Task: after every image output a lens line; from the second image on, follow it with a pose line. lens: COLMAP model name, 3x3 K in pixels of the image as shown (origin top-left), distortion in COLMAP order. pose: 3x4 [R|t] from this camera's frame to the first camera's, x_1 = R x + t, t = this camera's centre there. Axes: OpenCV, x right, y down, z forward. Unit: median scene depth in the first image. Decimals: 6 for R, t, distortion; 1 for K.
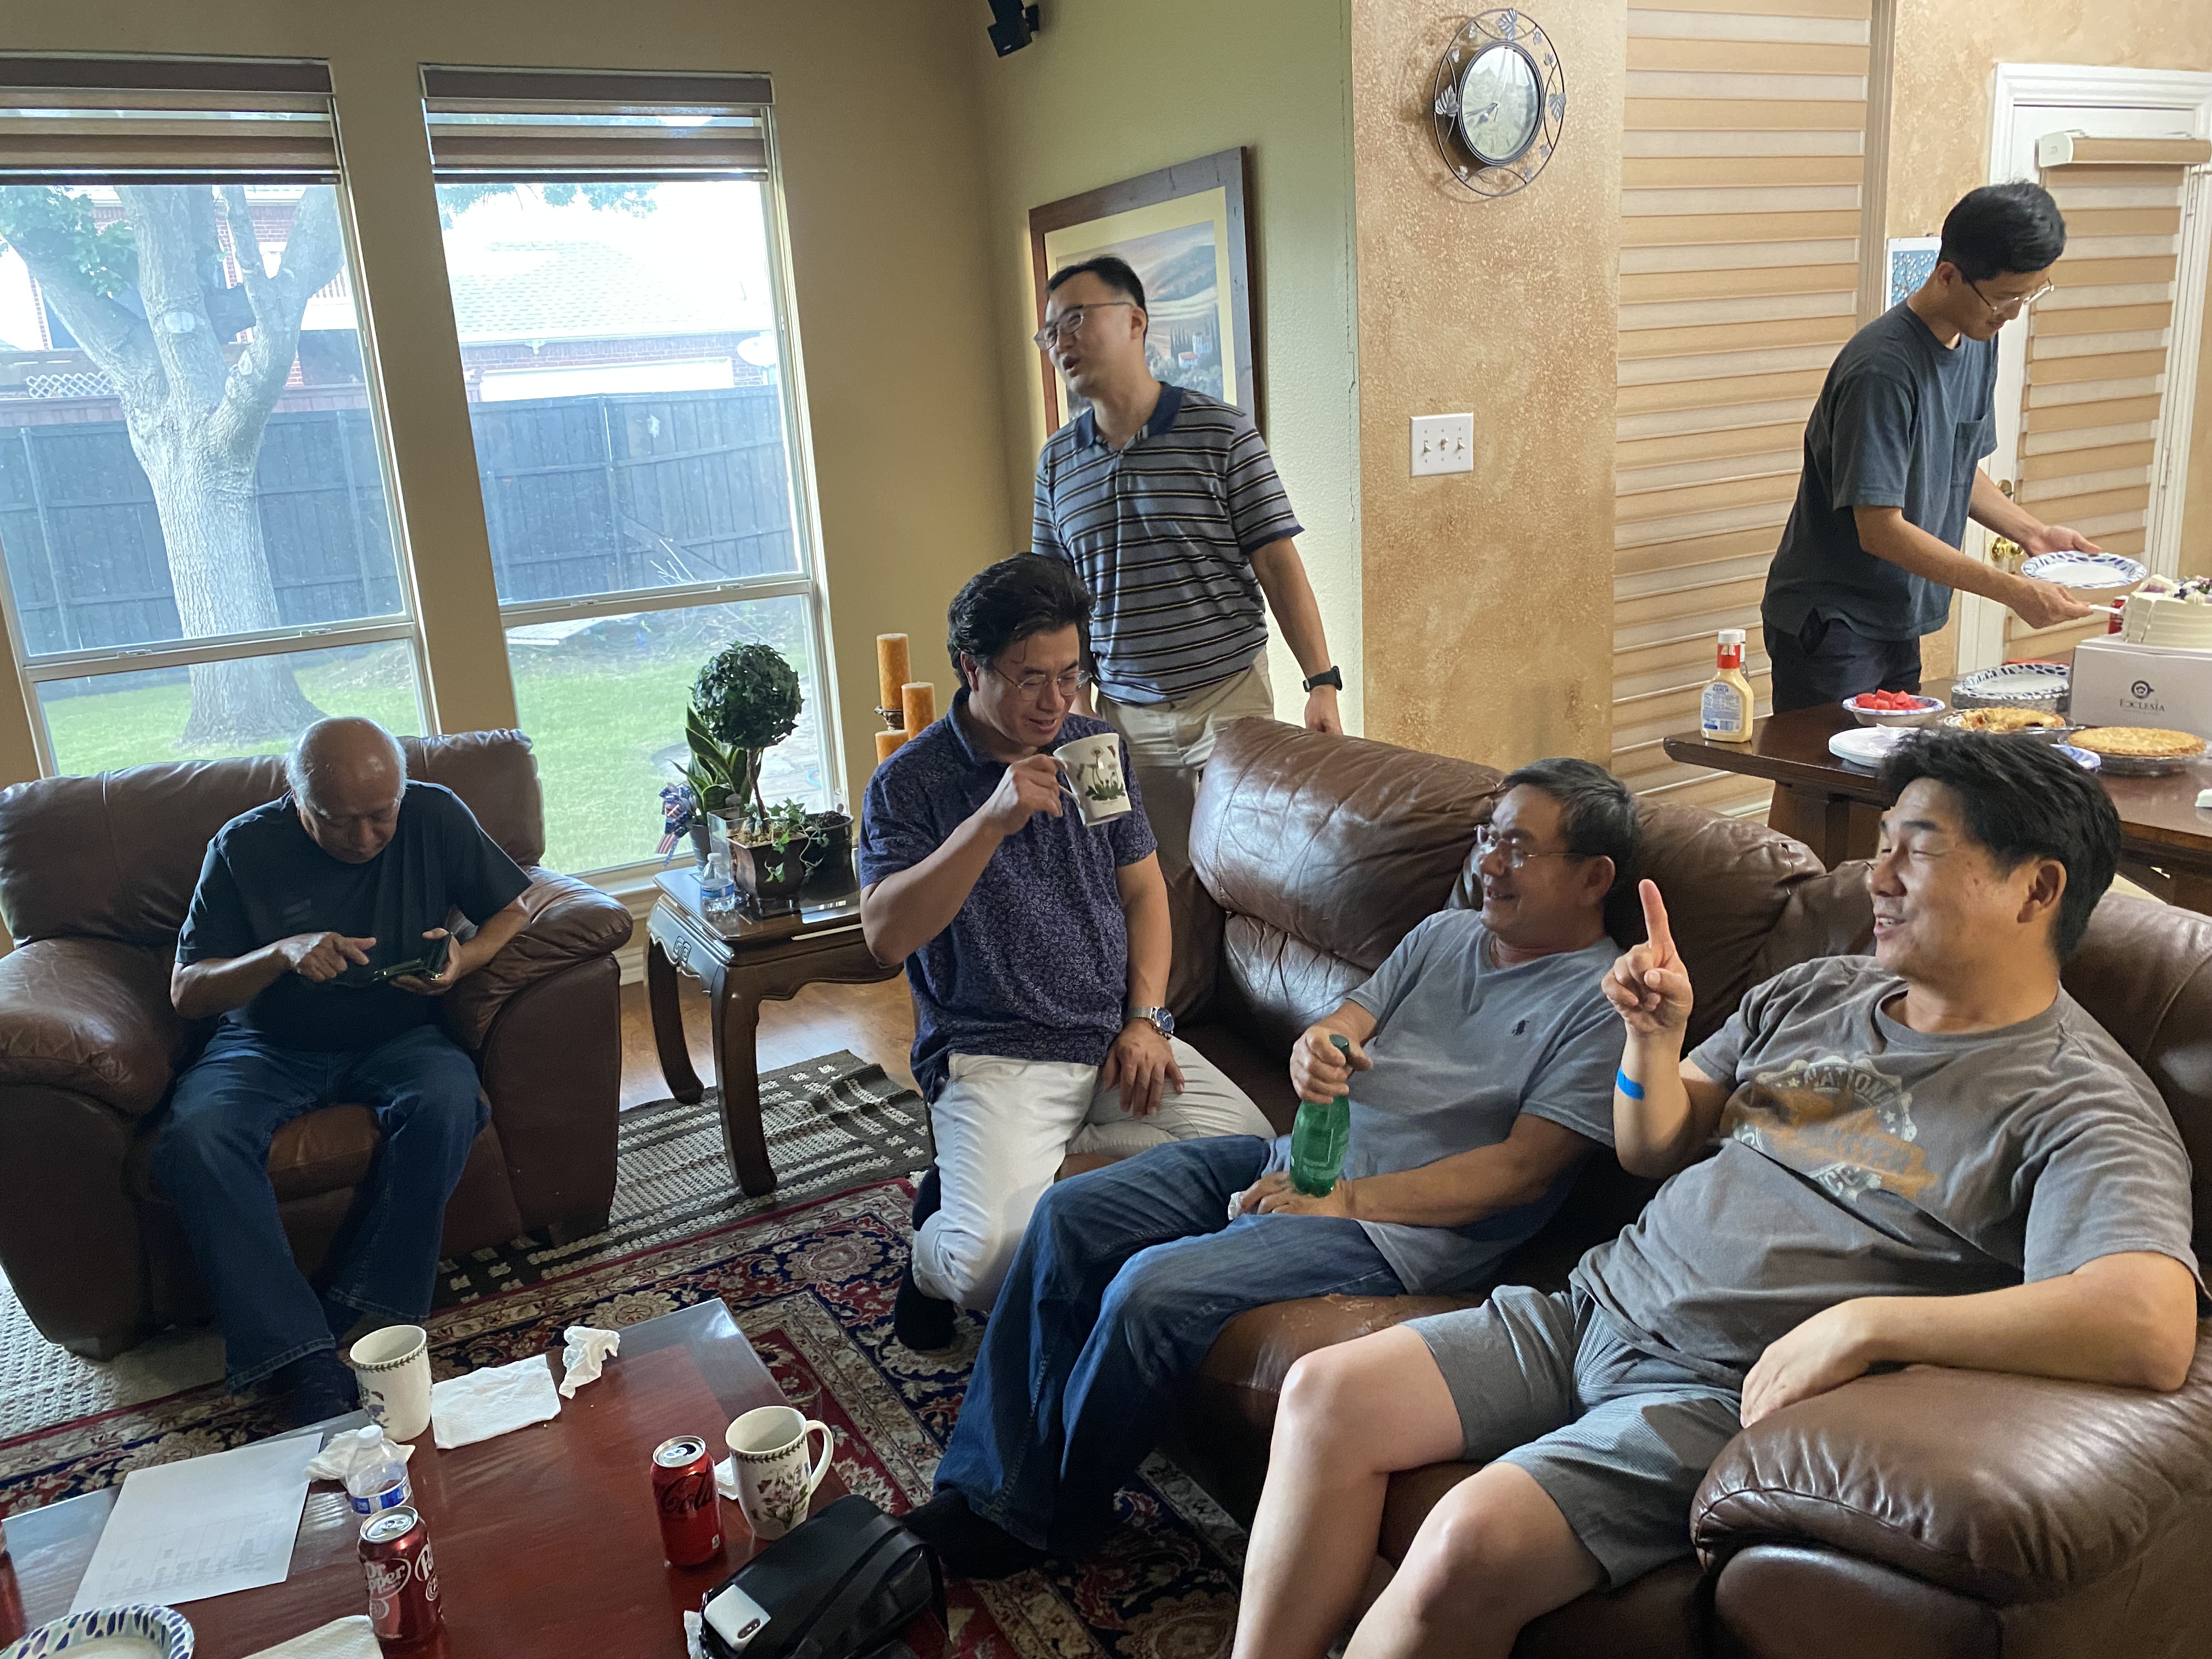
lens RADIAL K [[1693.2, 0, 1092.5], [0, 1693.2, 821.9], [0, 0, 1]] dist [0.029227, -0.033875]
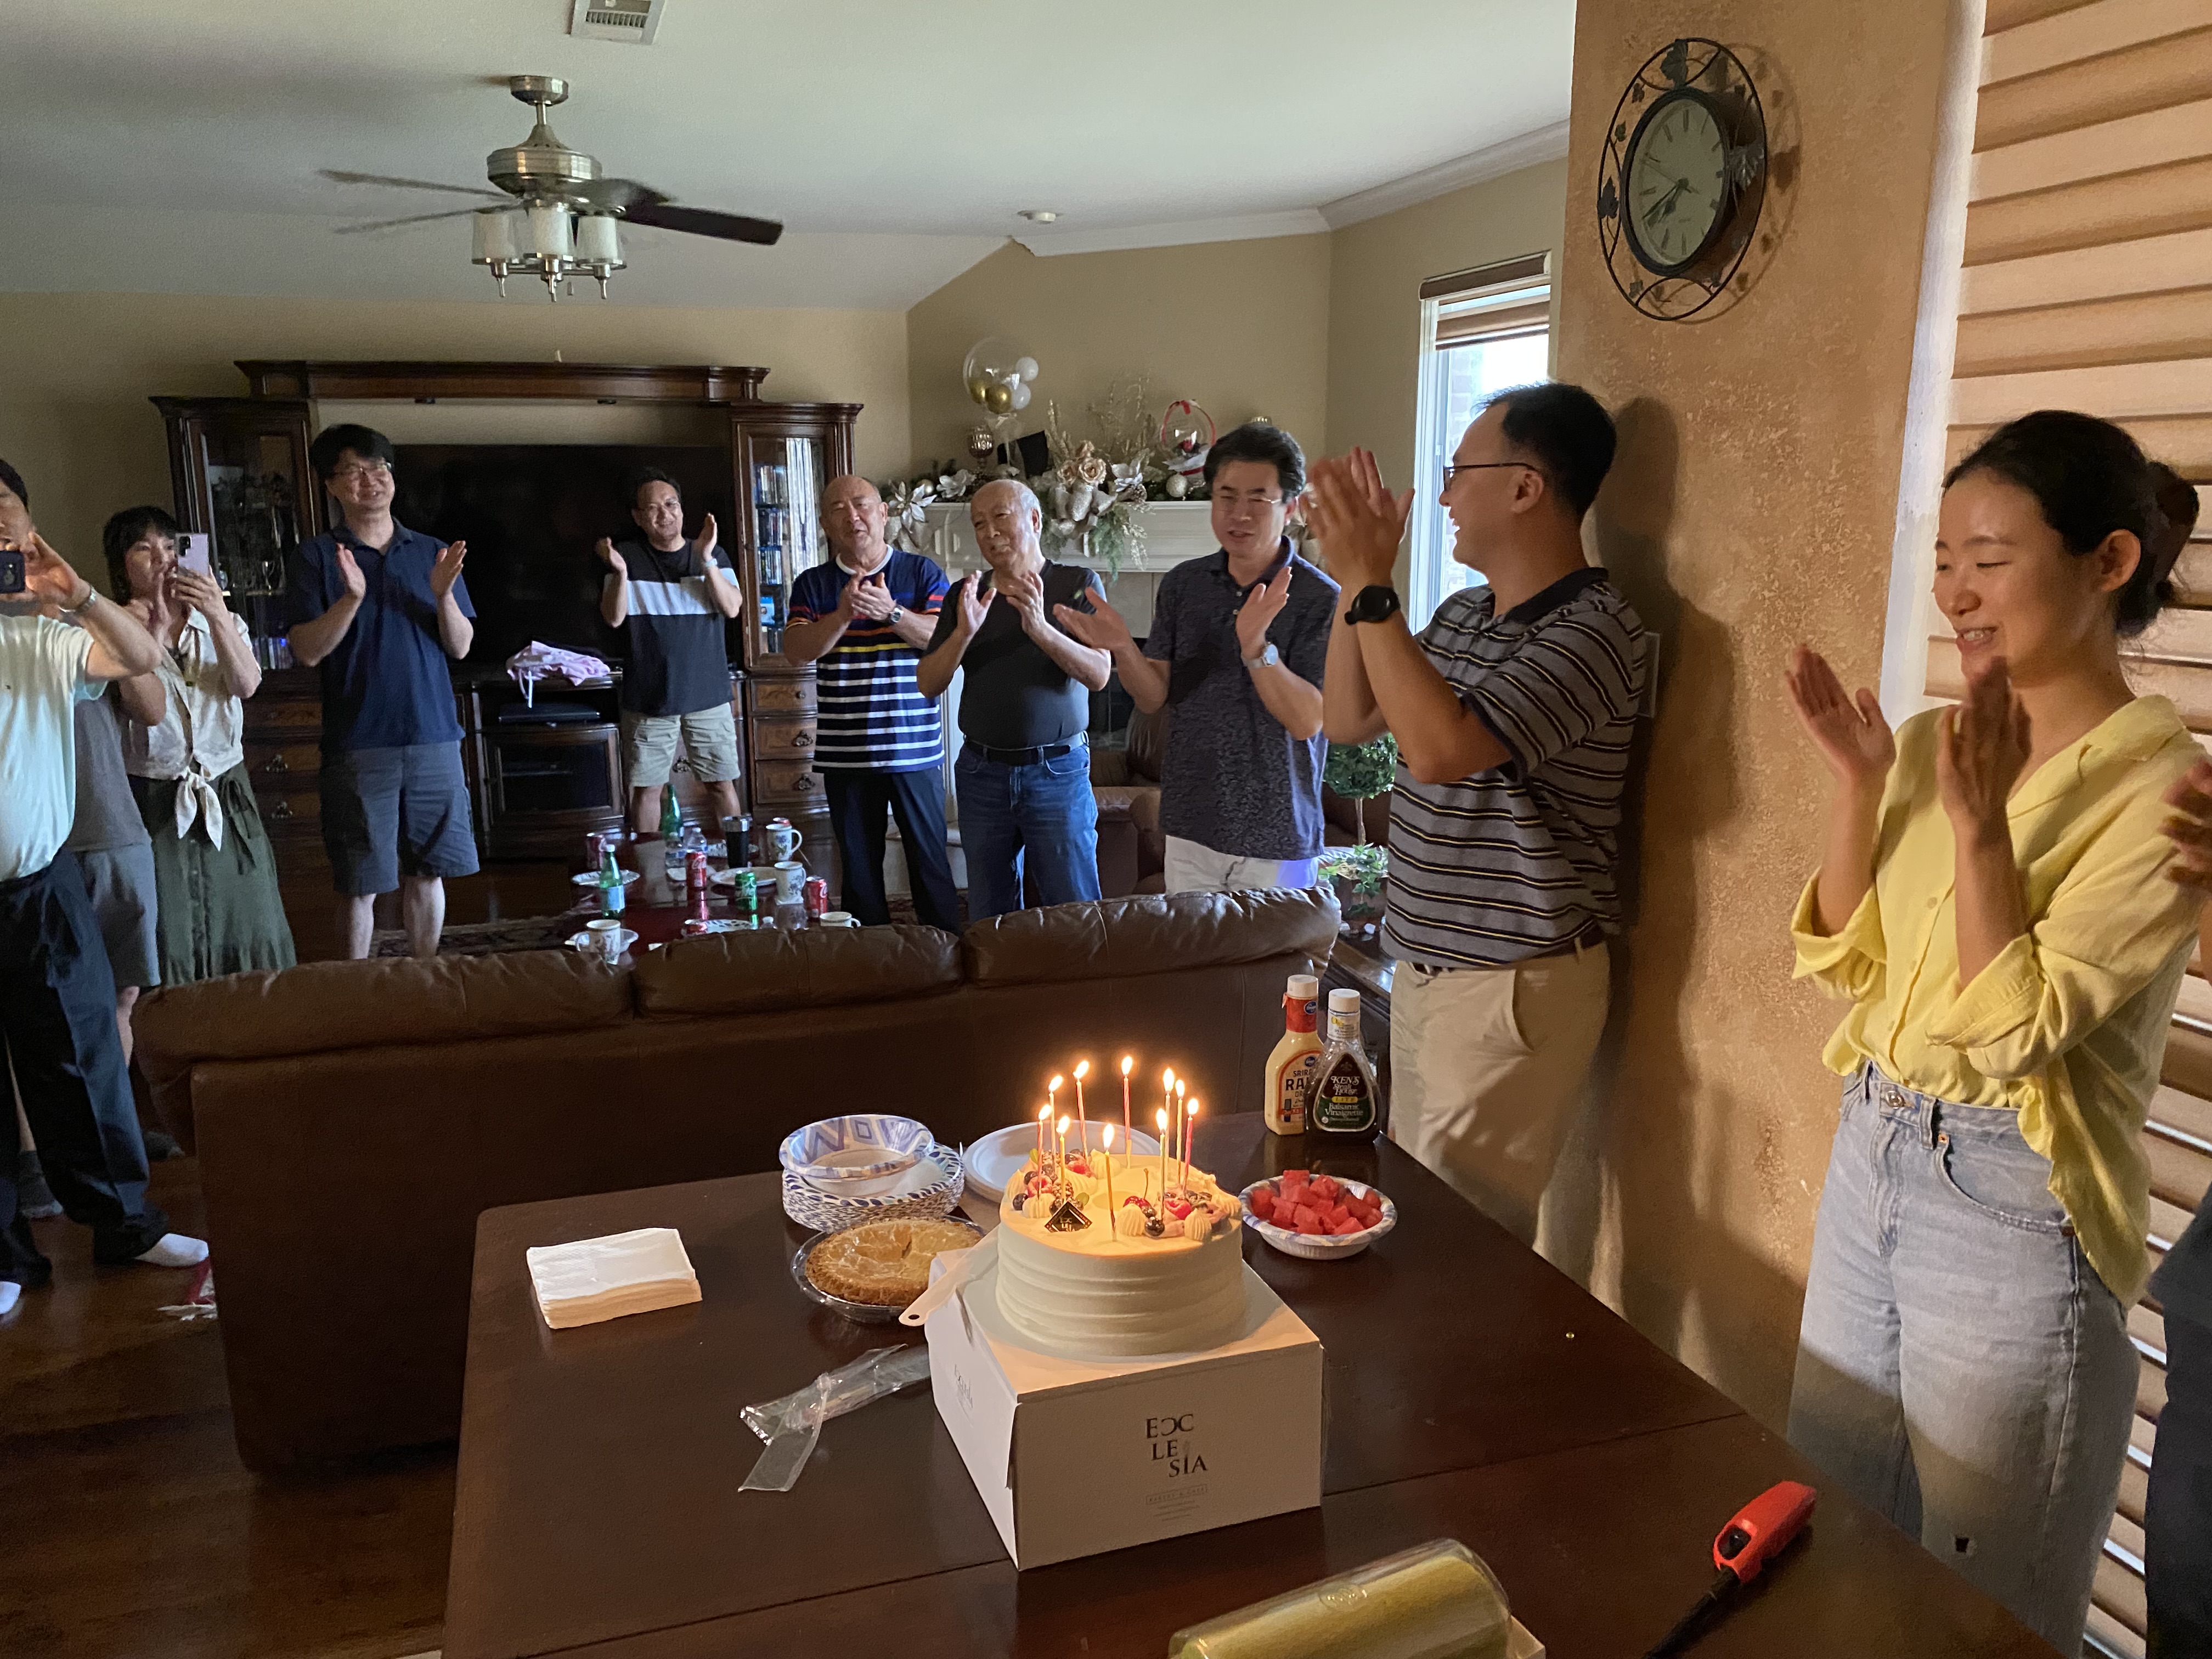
lens RADIAL K [[1693.2, 0, 1076.5], [0, 1693.2, 837.7], [0, 0, 1]] dist [0.029227, -0.033875]
pose [[-0.204833, 0.265650, -0.942058, 0.911414], [-0.221185, 0.925006, 0.308934, -0.318064], [0.953478, 0.271649, -0.130714, 0.873967]]
